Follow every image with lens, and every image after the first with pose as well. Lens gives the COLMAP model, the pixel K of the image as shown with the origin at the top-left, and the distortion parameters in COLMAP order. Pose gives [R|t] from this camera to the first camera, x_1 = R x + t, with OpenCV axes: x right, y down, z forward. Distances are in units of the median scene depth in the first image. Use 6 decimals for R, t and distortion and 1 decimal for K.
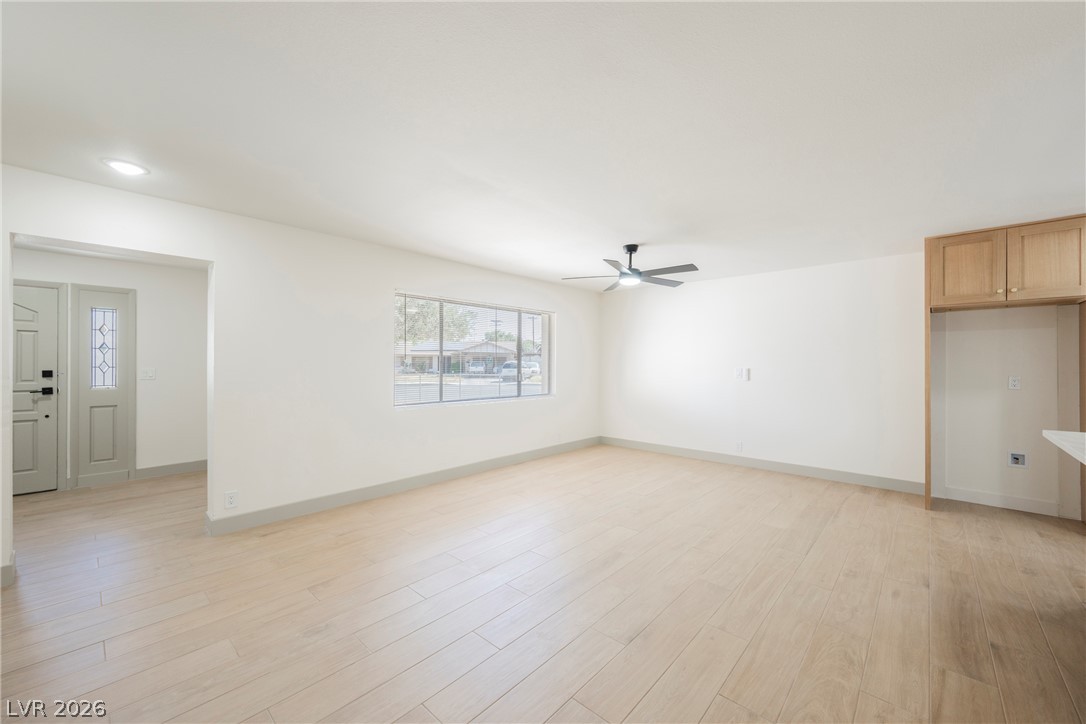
lens RADIAL K [[415.3, 0, 543.0], [0, 415.3, 362.0], [0, 0, 1]] dist [-0.001008, -0.000187]
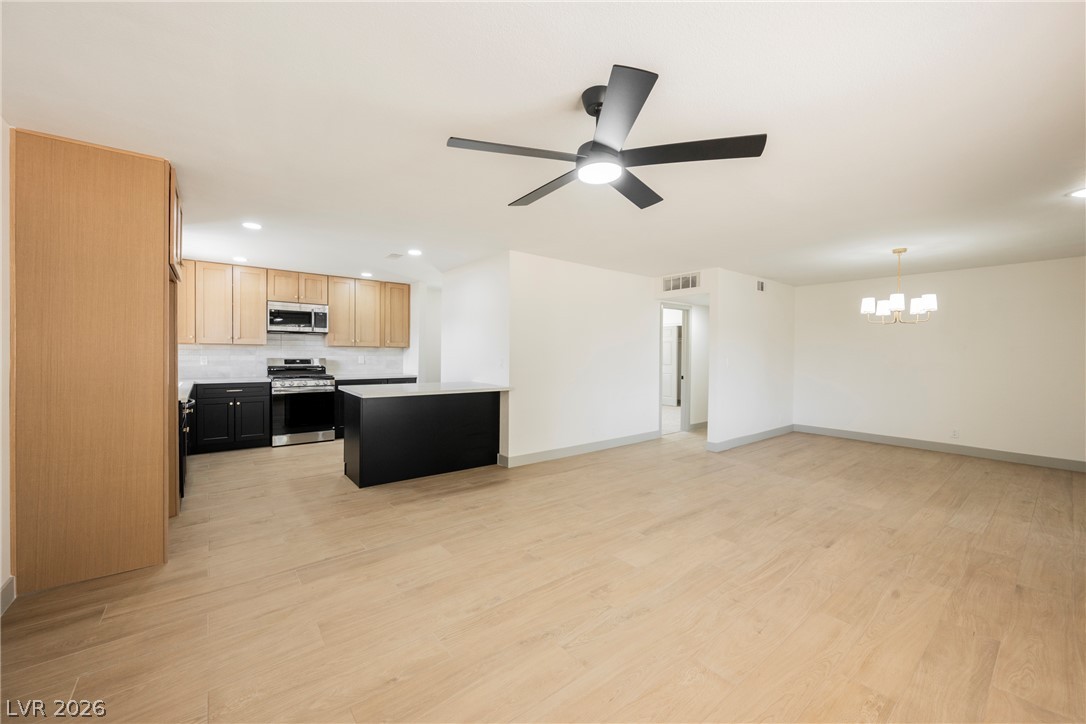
lens RADIAL K [[422.5, 0, 543.0], [0, 422.5, 362.0], [0, 0, 1]] dist [-0.000160, -0.000104]
pose [[-0.988870, -0.017084, 0.147799, 0.236981], [-0.014338, 0.999705, 0.019623, 0.006273], [-0.148091, 0.017286, -0.988823, 1.713322]]
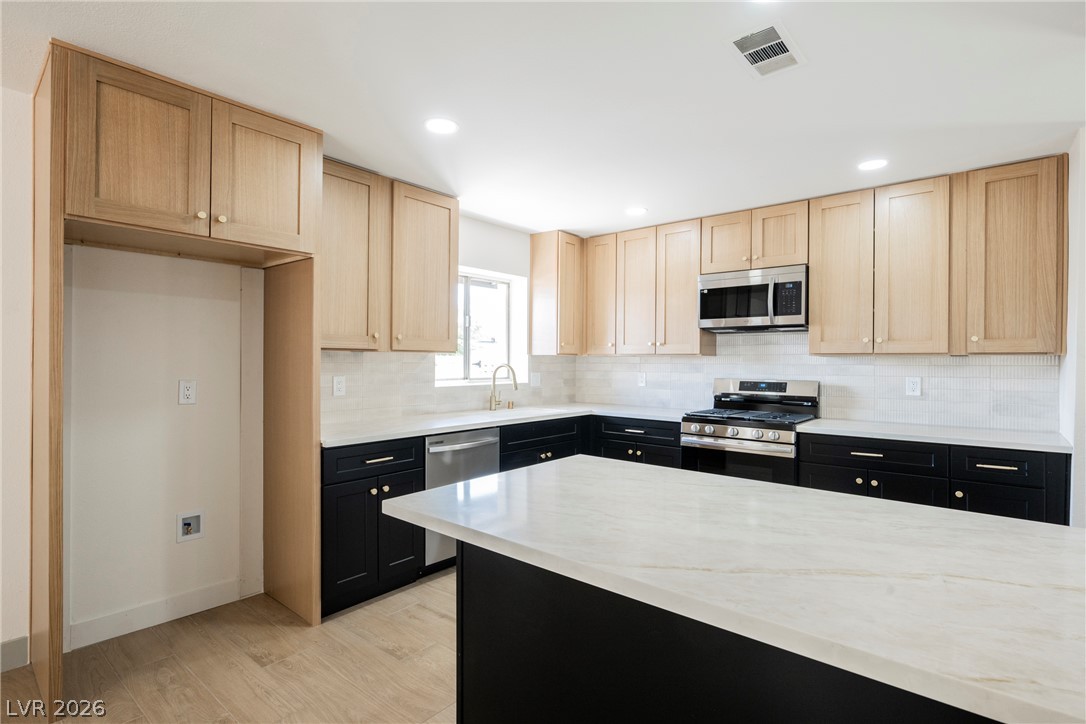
lens RADIAL K [[531.7, 0, 543.0], [0, 531.7, 362.0], [0, 0, 1]] dist [-0.002056, 0.000239]
pose [[-0.054458, -0.003866, 0.998509, 0.421166], [-0.008643, 0.999957, 0.003400, 0.002489], [-0.998479, -0.008445, -0.054489, 0.604225]]
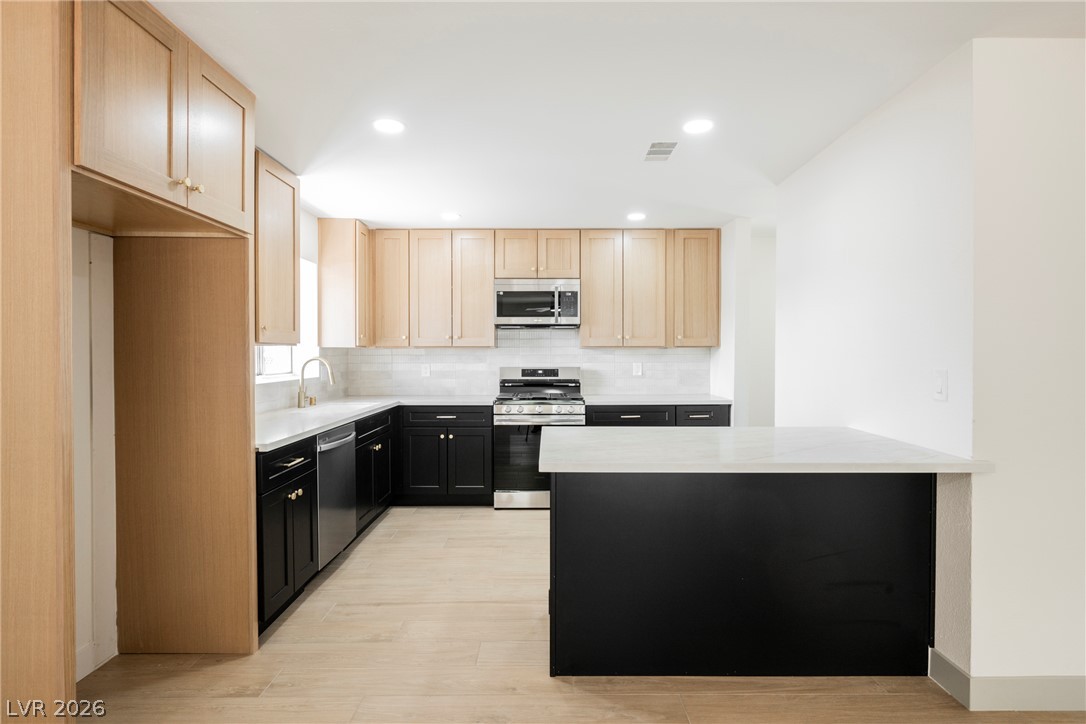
lens RADIAL K [[567.9, 0, 543.0], [0, 567.9, 362.0], [0, 0, 1]] dist [-0.001001, 0.000463]
pose [[-0.680875, -0.013171, 0.732281, 0.420410], [-0.001871, 0.999866, 0.016244, 0.001723], [-0.732397, 0.009690, -0.680809, 1.106668]]
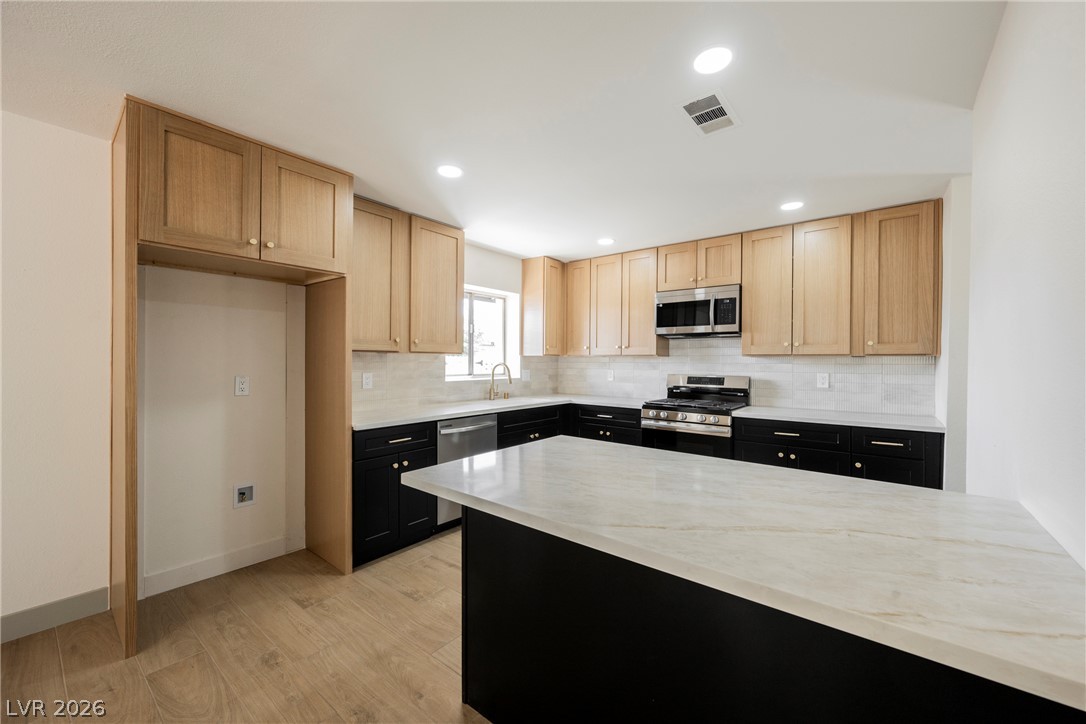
lens RADIAL K [[422.5, 0, 543.0], [0, 422.5, 362.0], [0, 0, 1]] dist [-0.000160, -0.000104]
pose [[-0.079410, -0.005418, 0.996827, 0.425874], [-0.008889, 0.999949, 0.004727, 0.002436], [-0.996802, -0.008486, -0.079454, 0.602707]]
